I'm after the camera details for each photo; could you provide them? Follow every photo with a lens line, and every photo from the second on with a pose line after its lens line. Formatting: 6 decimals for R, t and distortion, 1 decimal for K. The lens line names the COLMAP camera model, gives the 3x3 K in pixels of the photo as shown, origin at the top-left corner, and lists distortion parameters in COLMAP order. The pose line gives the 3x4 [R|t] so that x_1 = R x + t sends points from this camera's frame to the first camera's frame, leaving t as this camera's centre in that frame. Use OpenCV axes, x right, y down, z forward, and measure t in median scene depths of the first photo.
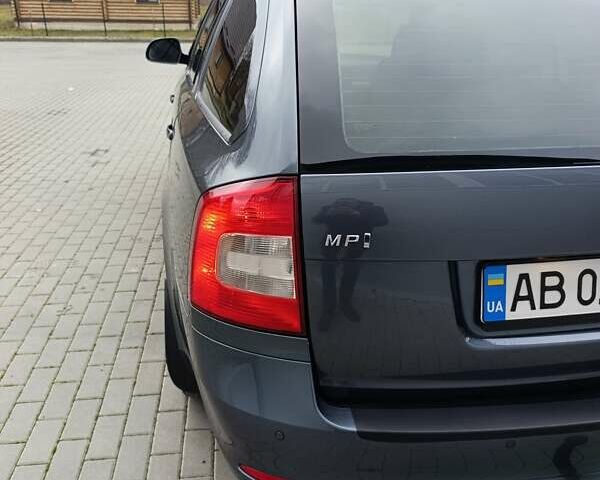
lens RADIAL K [[550.1, 0, 300.0], [0, 550.1, 240.0], [0, 0, 1]] dist [0.002771, 0.000524]
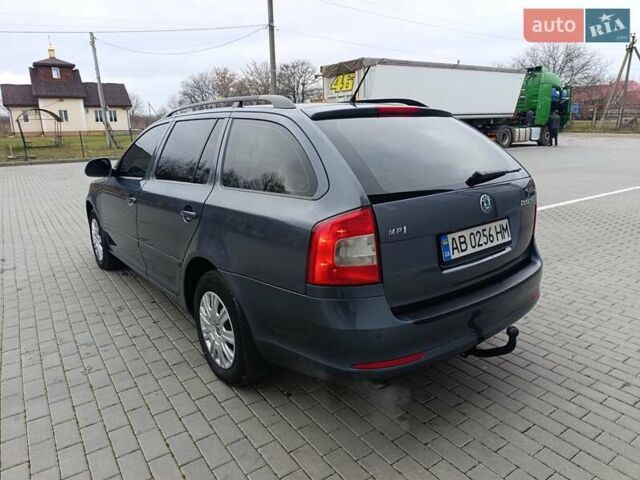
lens RADIAL K [[437.4, 0, 320.0], [0, 437.4, 240.0], [0, 0, 1]] dist [0.050061, -0.064429]
pose [[0.881415, -0.149764, 0.447972, -0.896619], [0.215059, 0.971640, -0.098309, 0.129743], [-0.420545, 0.182992, 0.888626, -0.388054]]
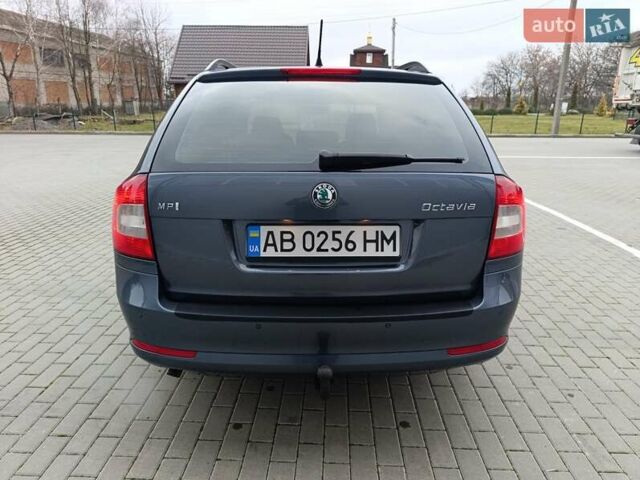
lens RADIAL K [[437.4, 0, 320.0], [0, 437.4, 240.0], [0, 0, 1]] dist [0.050061, -0.064429]
pose [[0.988250, 0.035949, -0.148557, 0.780218], [-0.053212, 0.992065, -0.113912, 0.245037], [0.143283, 0.120479, 0.982321, -0.396368]]
